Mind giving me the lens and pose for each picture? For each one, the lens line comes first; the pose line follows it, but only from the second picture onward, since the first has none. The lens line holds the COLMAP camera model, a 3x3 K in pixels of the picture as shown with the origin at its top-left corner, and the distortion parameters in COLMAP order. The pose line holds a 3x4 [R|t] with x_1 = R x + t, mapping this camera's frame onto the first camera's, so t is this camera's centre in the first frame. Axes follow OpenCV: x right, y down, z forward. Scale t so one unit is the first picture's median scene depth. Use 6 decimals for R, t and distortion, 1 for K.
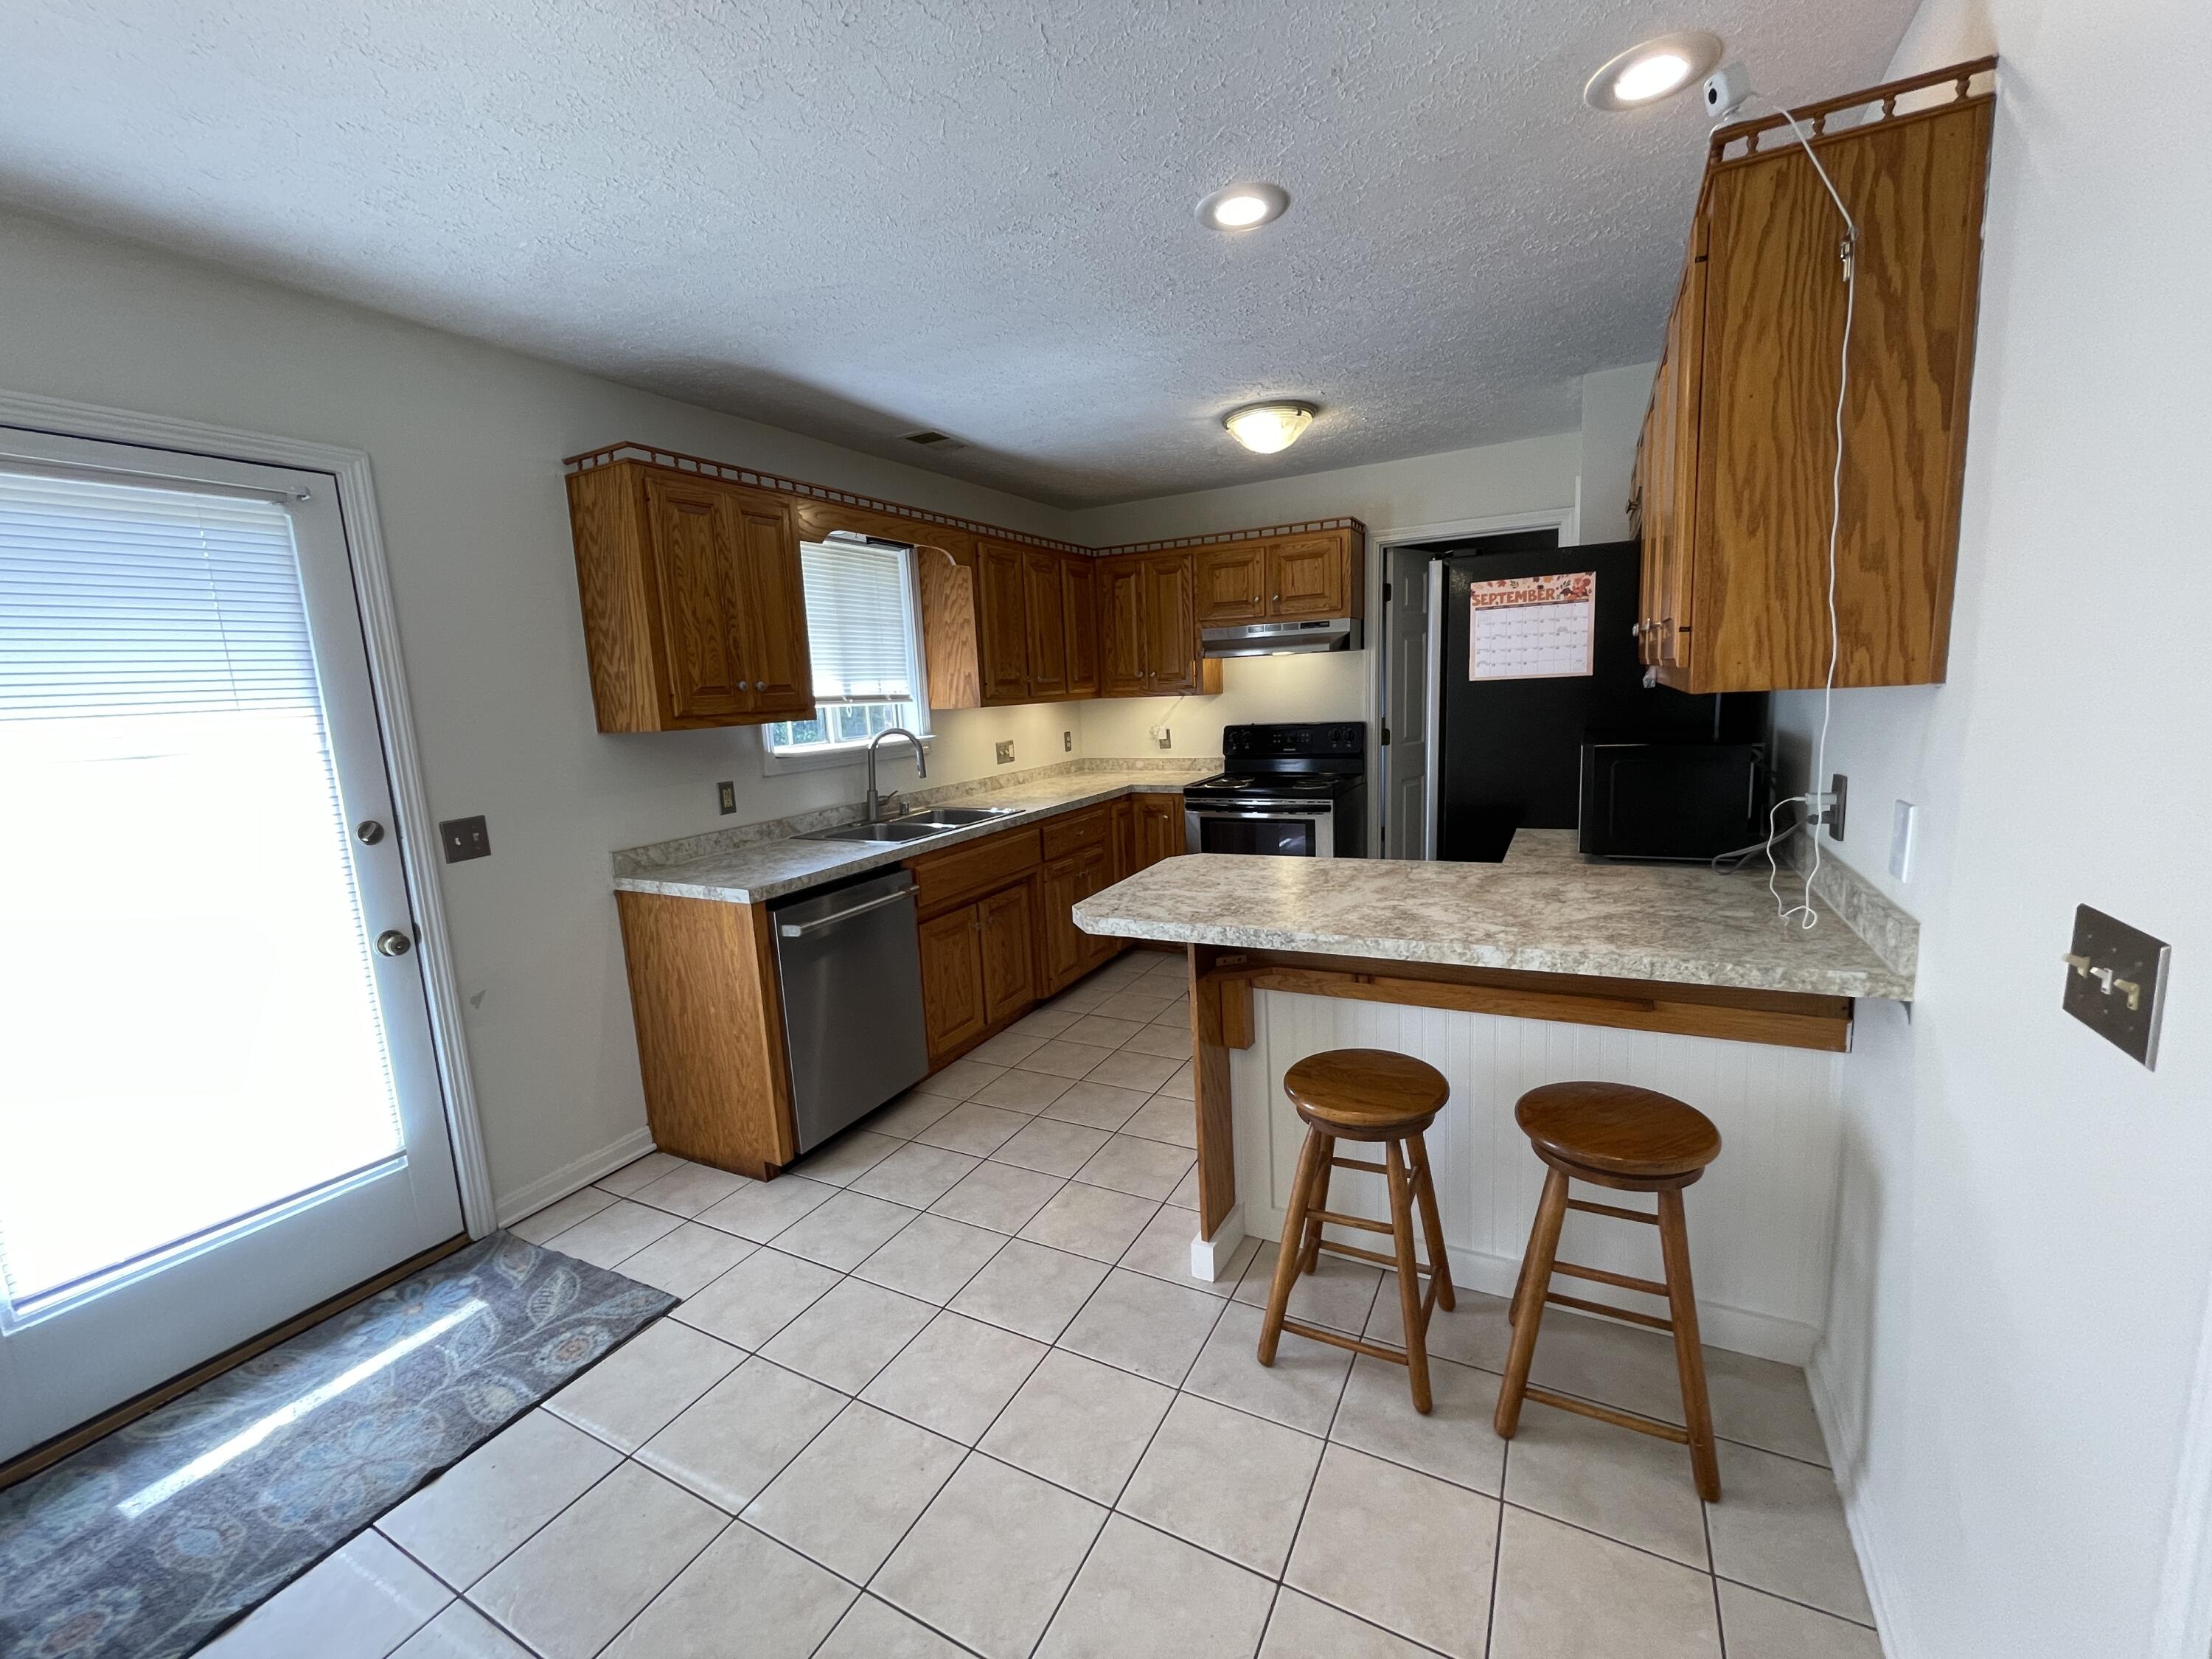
lens RADIAL K [[908.4, 0, 1088.3], [0, 908.4, 829.1], [0, 0, 1]] dist [-0.000906, 0.000042]
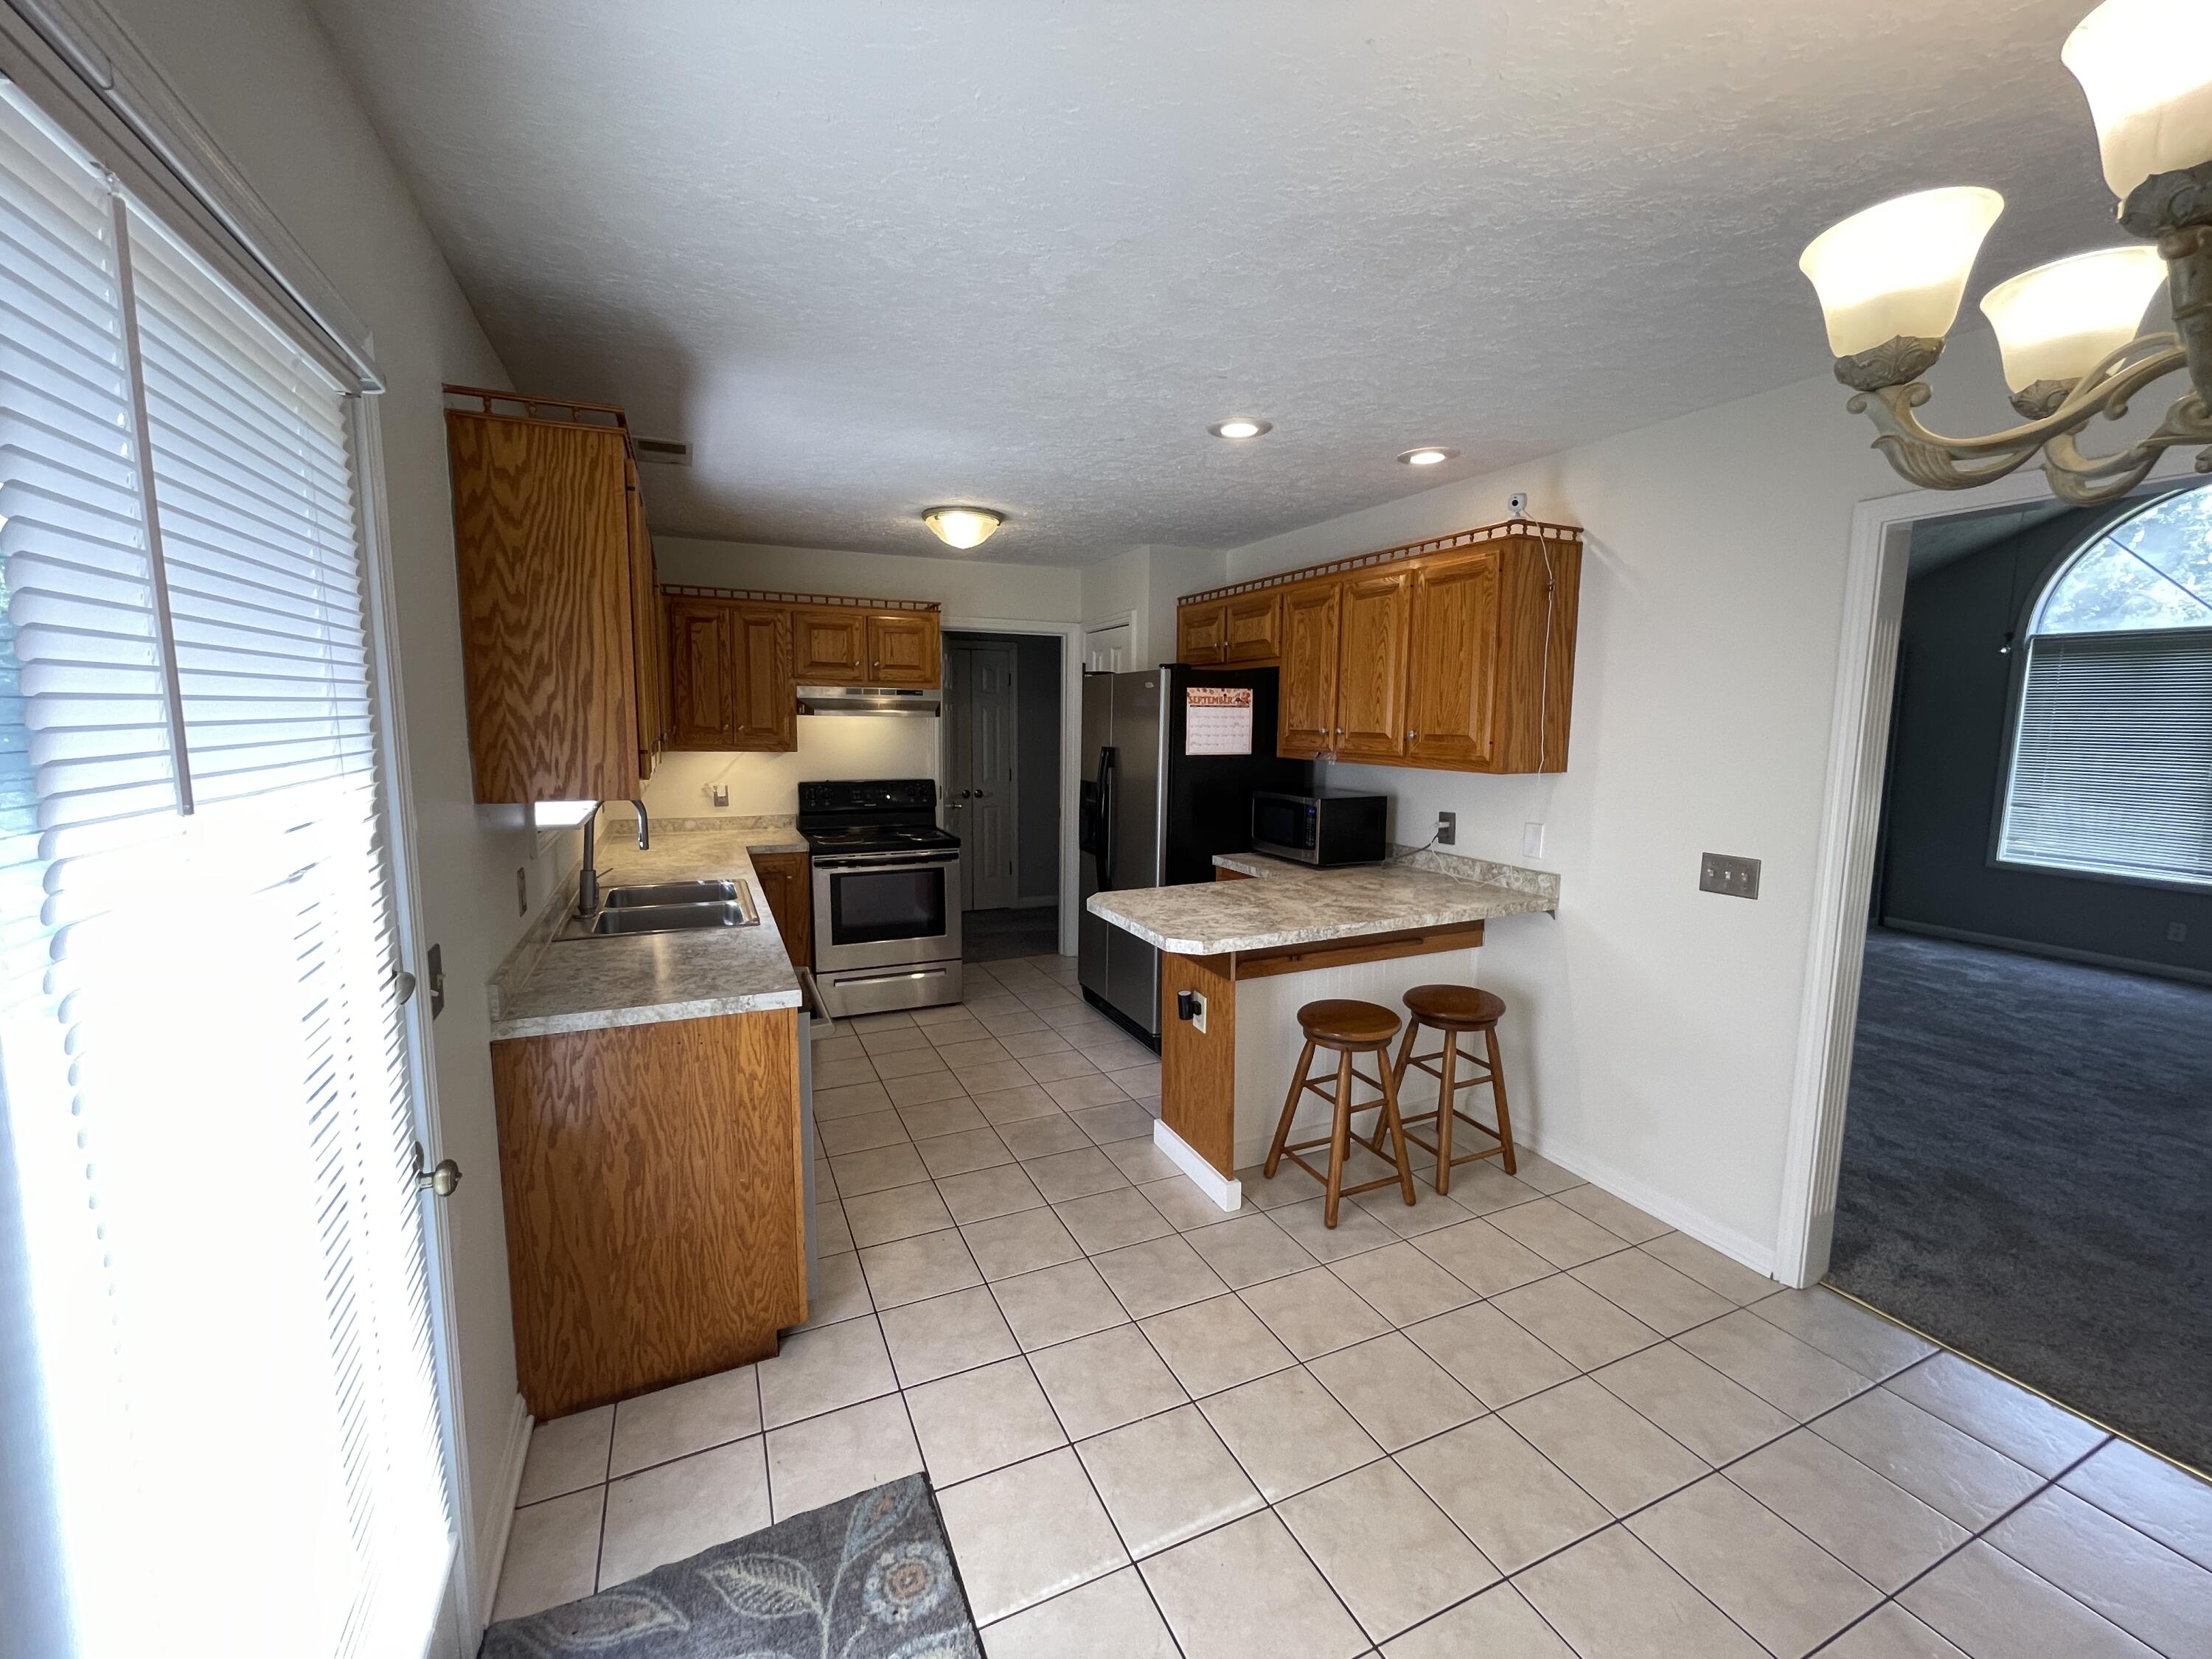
lens RADIAL K [[908.4, 0, 1100.0], [0, 908.4, 830.0], [0, 0, 1]] dist [-0.000906, 0.000042]
pose [[0.604606, -0.043338, 0.795345, -0.822612], [0.085423, 0.996288, -0.010649, -0.043506], [-0.791931, 0.074379, 0.606064, 0.259469]]
